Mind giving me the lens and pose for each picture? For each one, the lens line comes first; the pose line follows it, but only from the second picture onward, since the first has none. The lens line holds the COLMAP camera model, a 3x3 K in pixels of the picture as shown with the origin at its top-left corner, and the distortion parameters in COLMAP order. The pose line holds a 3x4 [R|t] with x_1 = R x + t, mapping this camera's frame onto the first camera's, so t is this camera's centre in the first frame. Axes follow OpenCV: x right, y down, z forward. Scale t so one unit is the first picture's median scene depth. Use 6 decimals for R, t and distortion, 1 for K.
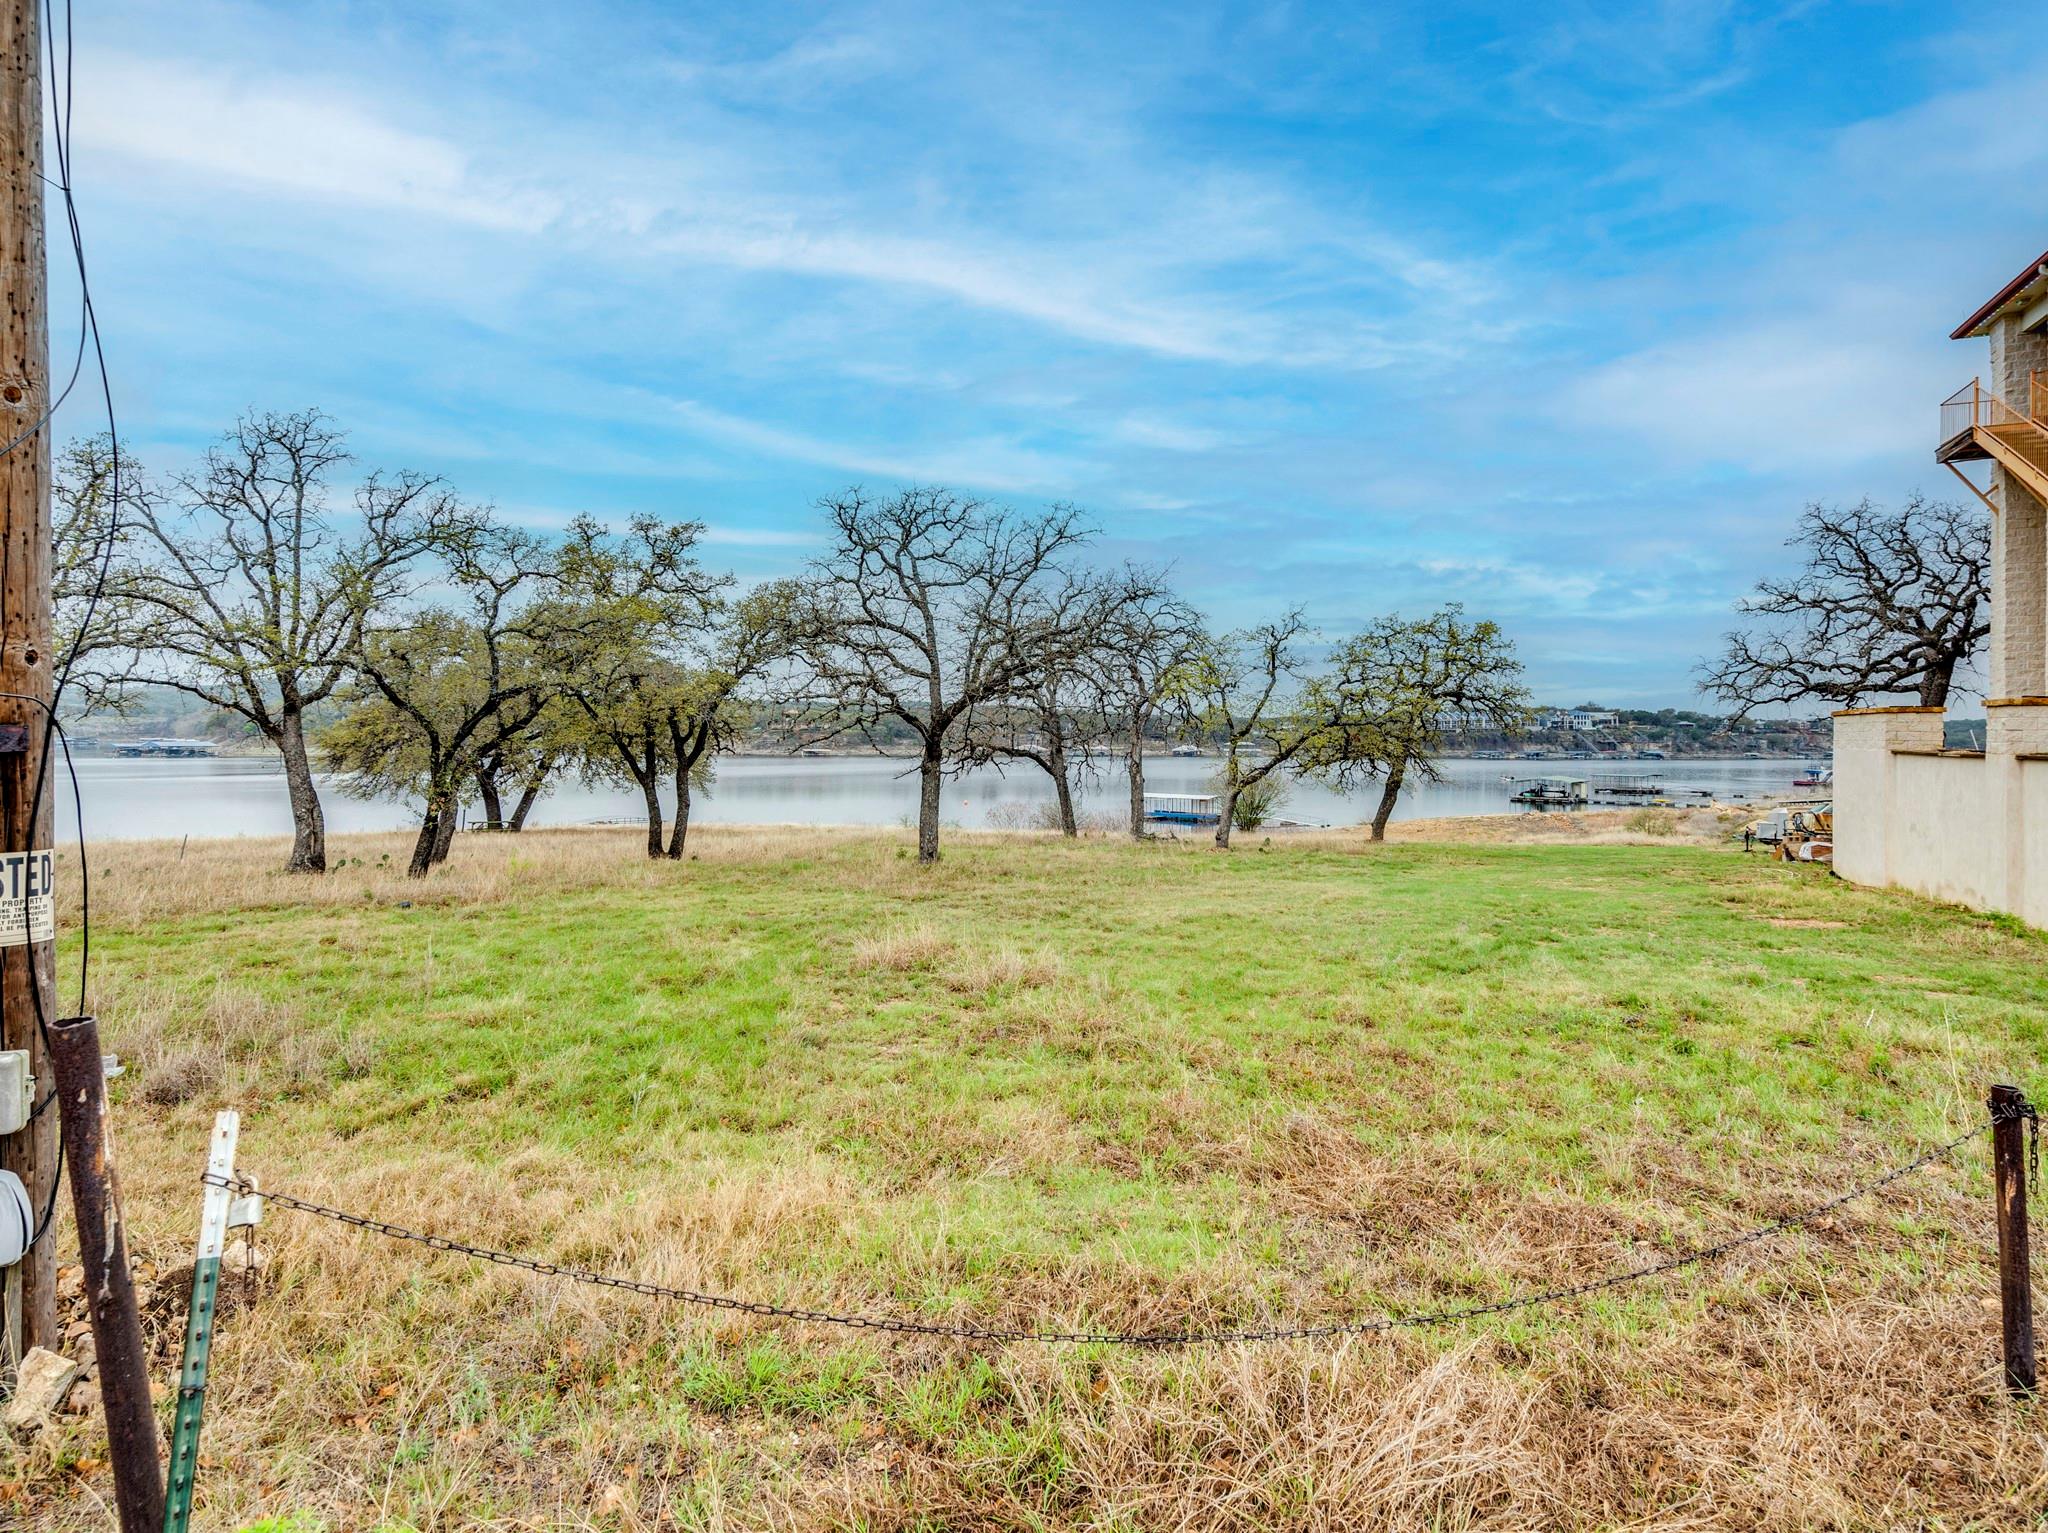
lens RADIAL K [[1115.0, 0, 1024.0], [0, 1115.0, 766.5], [0, 0, 1]] dist [0.014497, 0.001120]
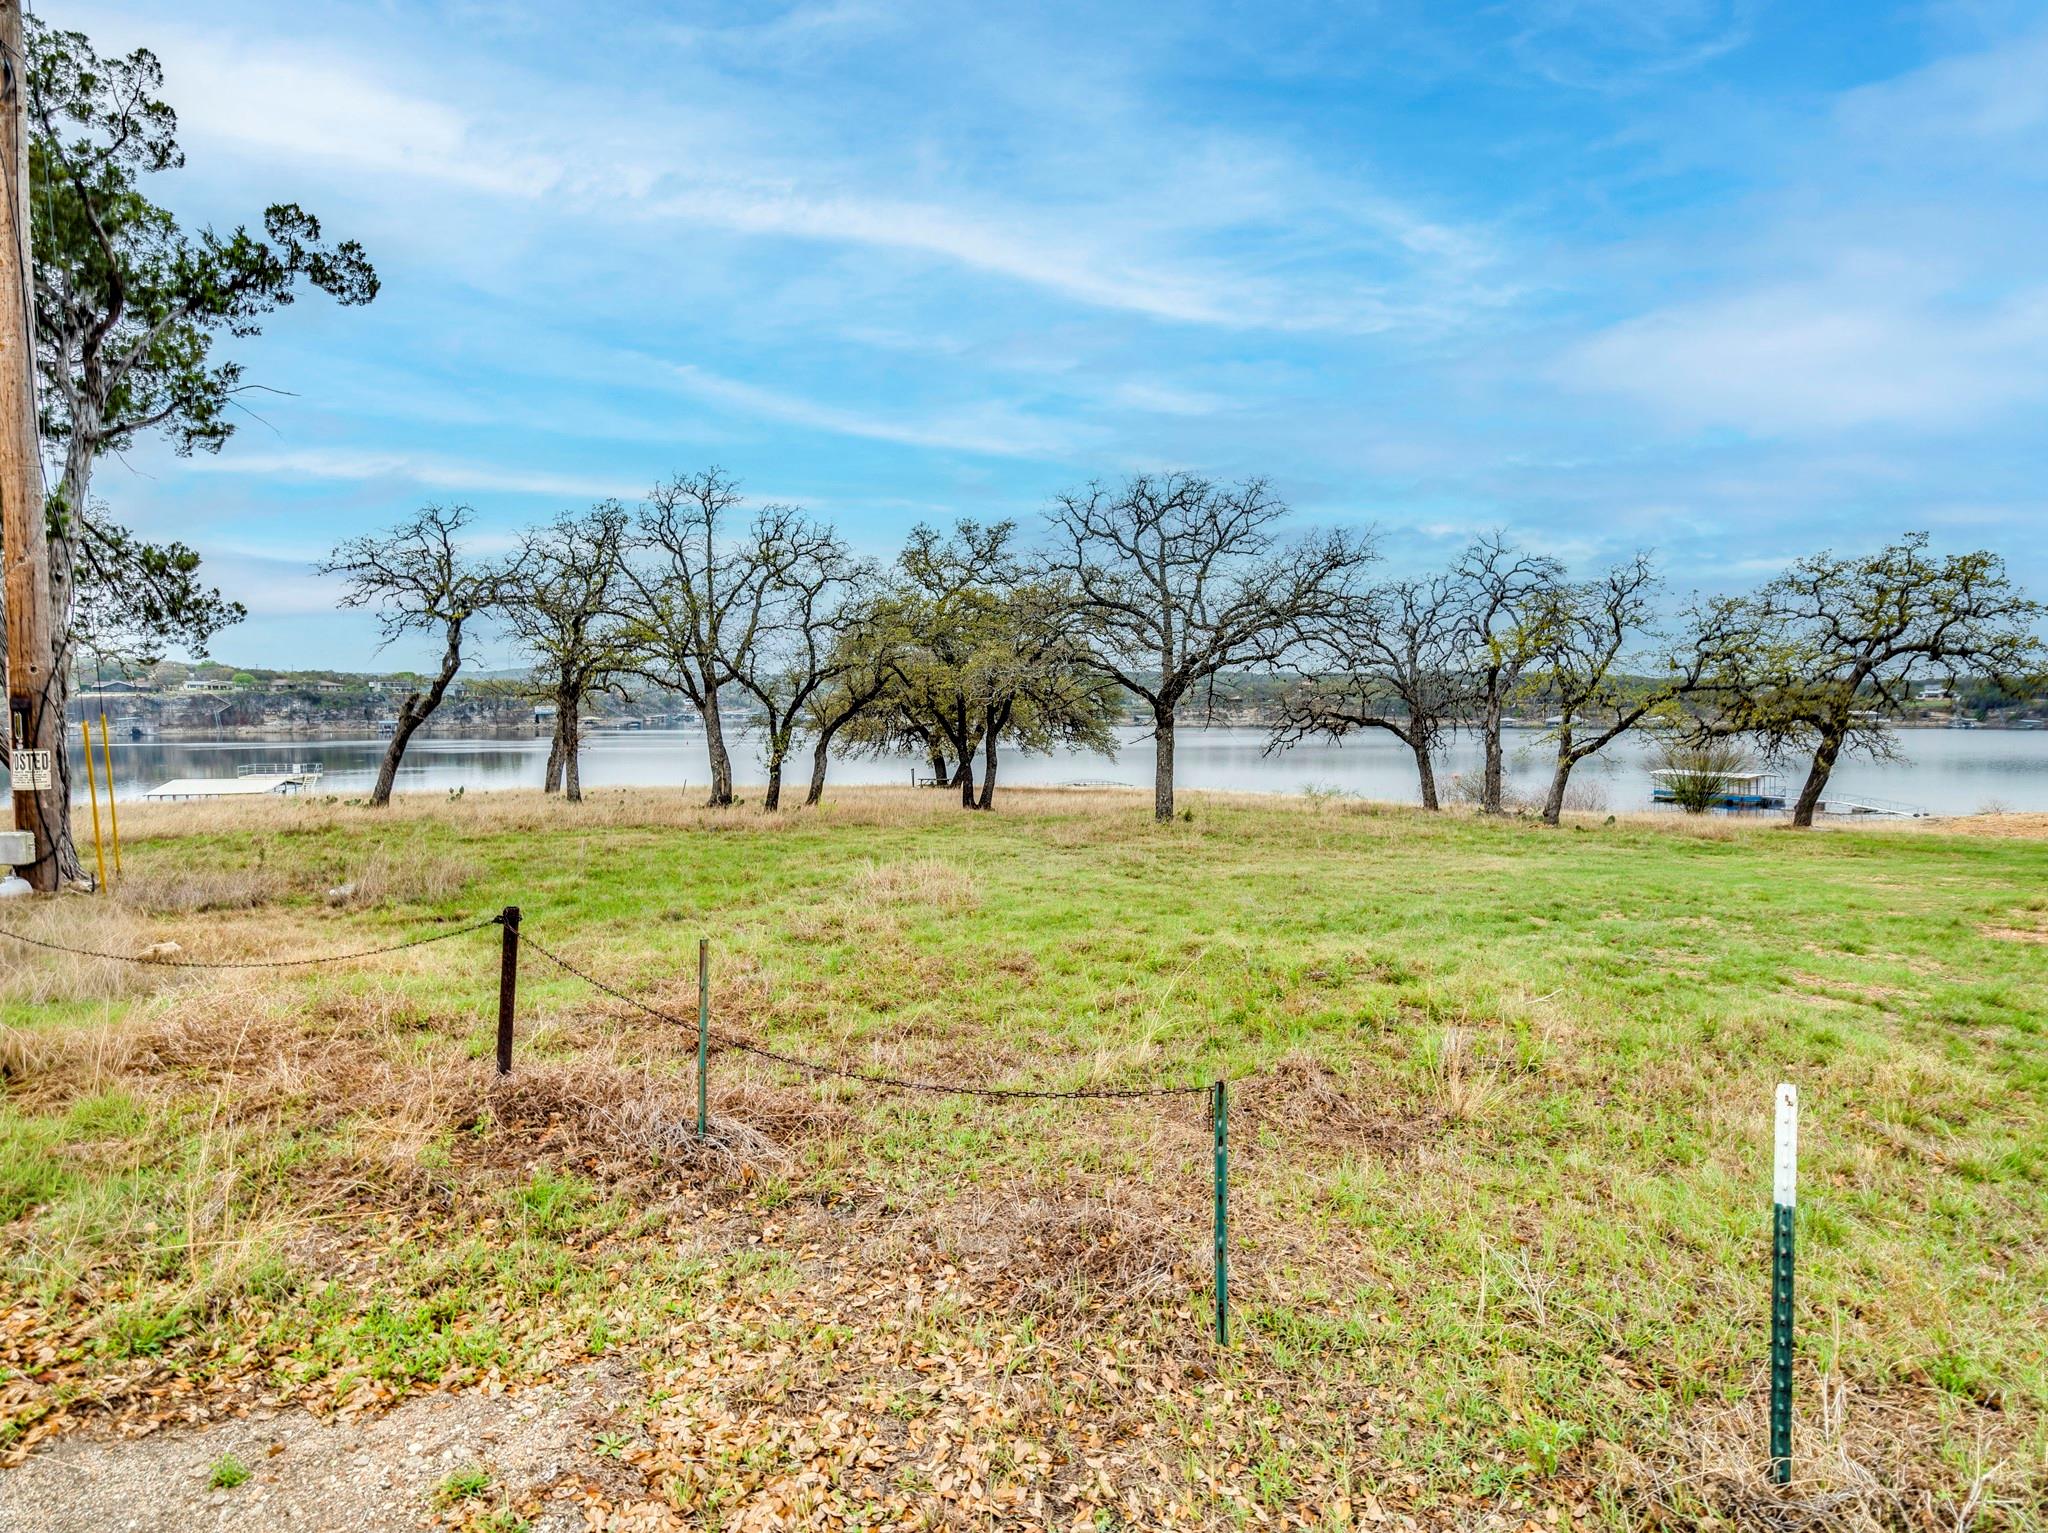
lens RADIAL K [[1115.0, 0, 1024.0], [0, 1115.0, 766.5], [0, 0, 1]] dist [0.014497, 0.001120]
pose [[0.882223, 0.019728, -0.470418, 0.233025], [-0.007500, 0.999584, 0.027856, 0.002578], [0.470771, -0.021047, 0.882004, -0.015084]]
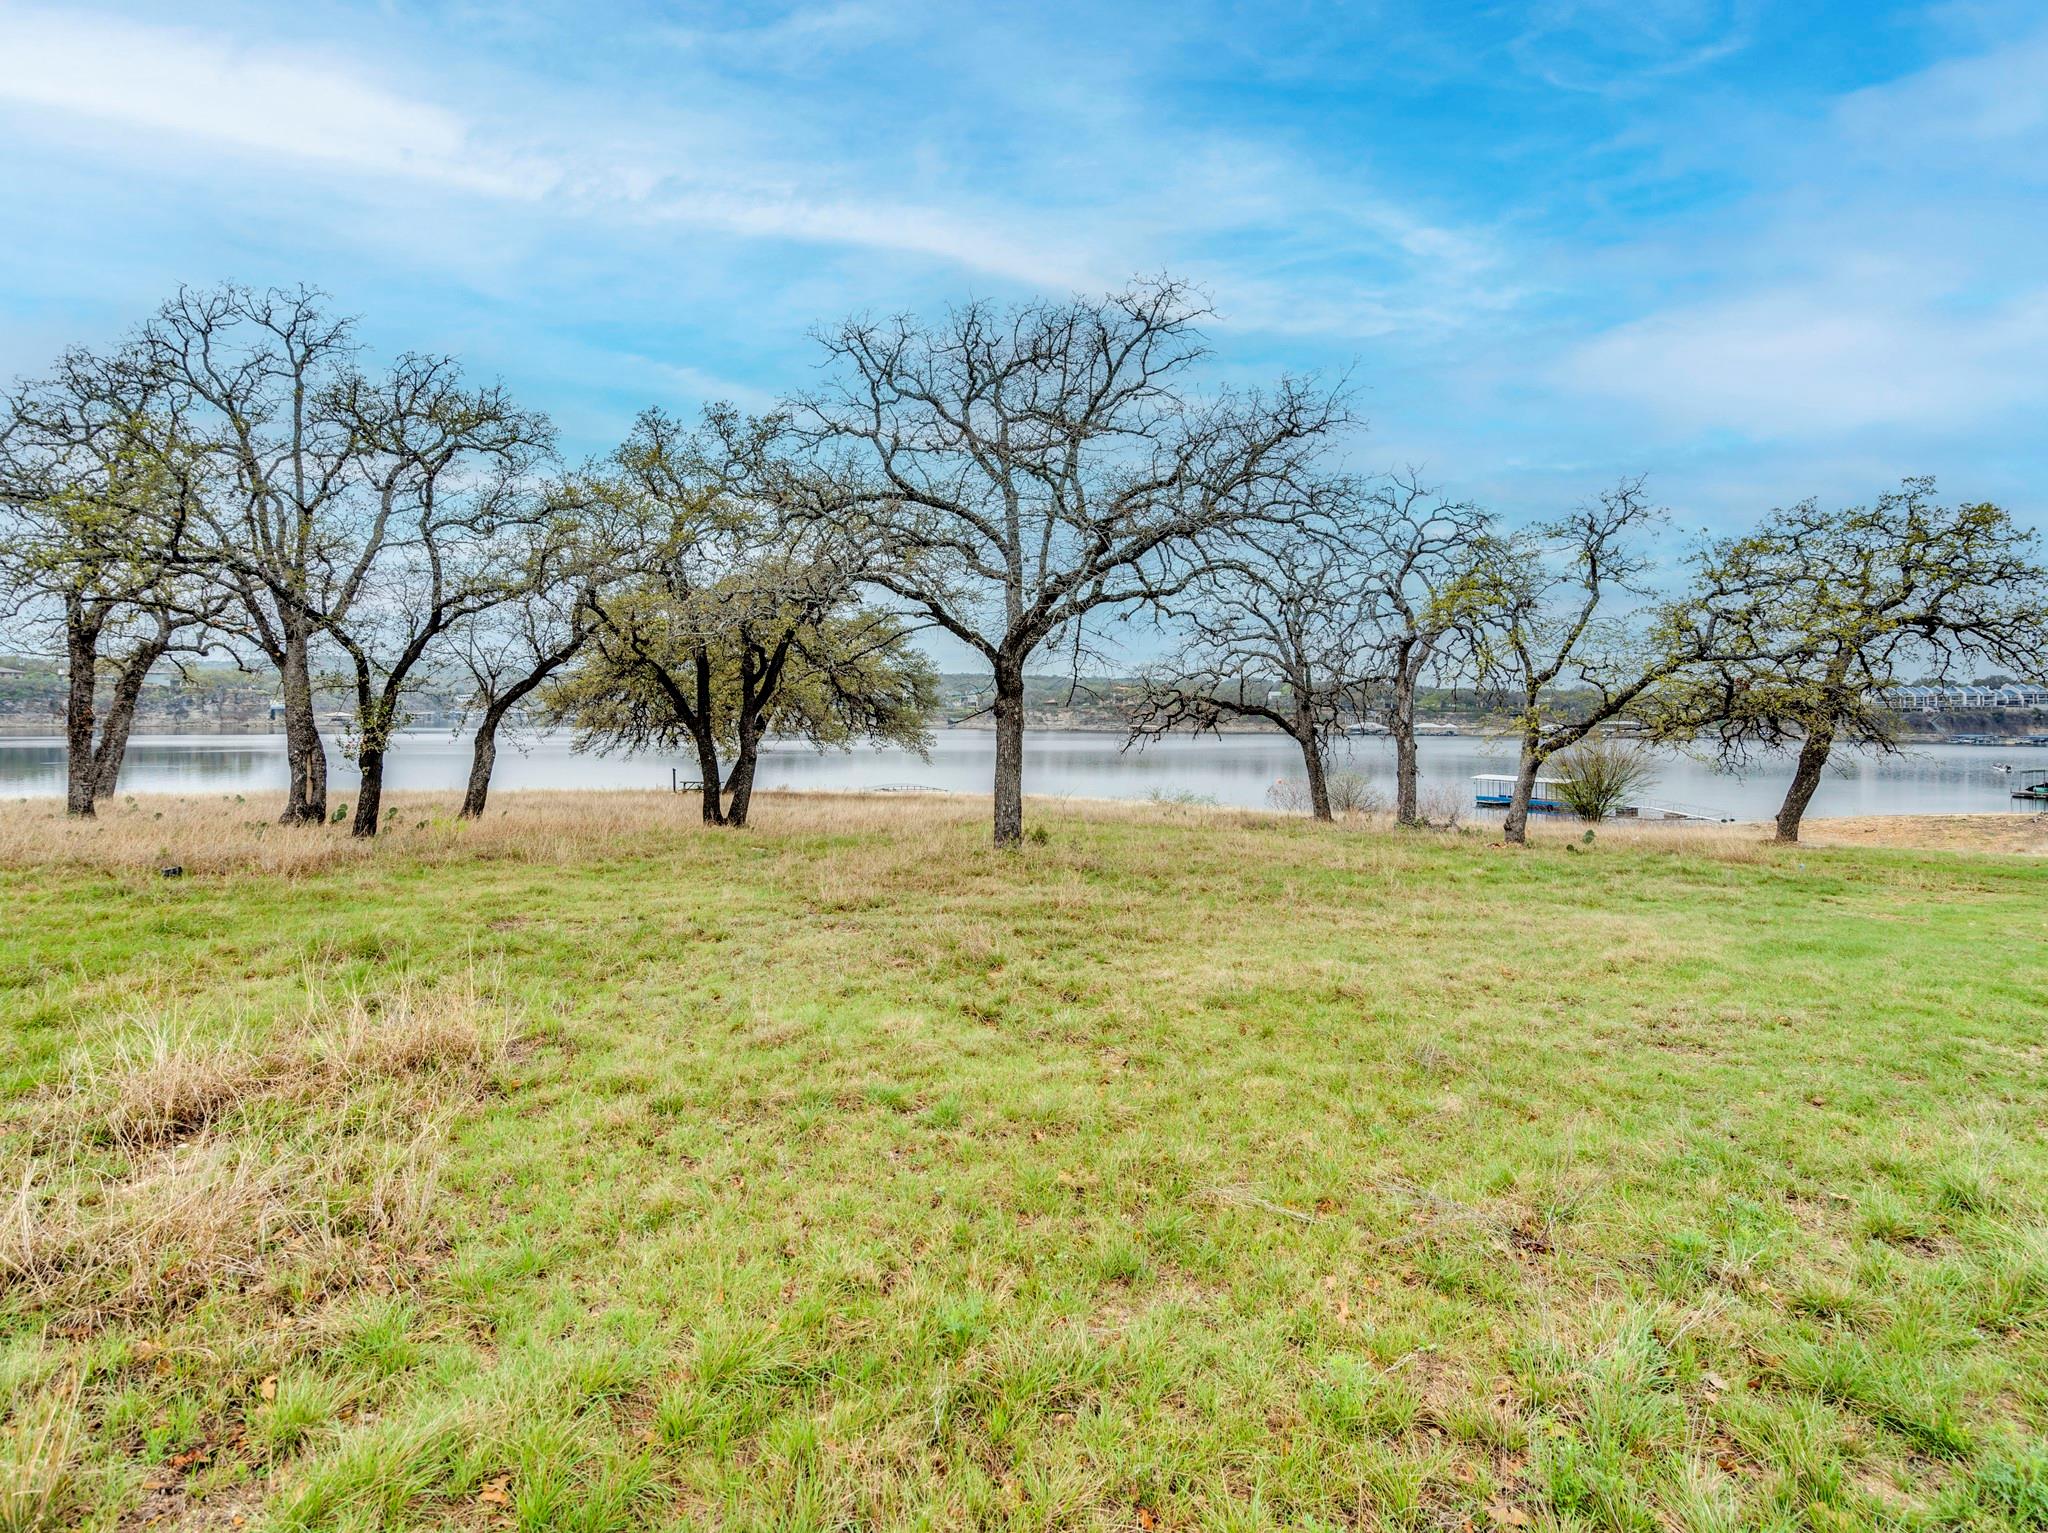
lens RADIAL K [[1079.1, 0, 1015.7], [0, 1079.1, 696.5], [0, 0, 1]] dist [0.001920, 0.001396]
pose [[0.946467, 0.000117, -0.322799, 0.104802], [-0.015303, 0.998892, -0.044506, 0.017983], [0.322436, 0.047063, 0.945420, 0.279086]]
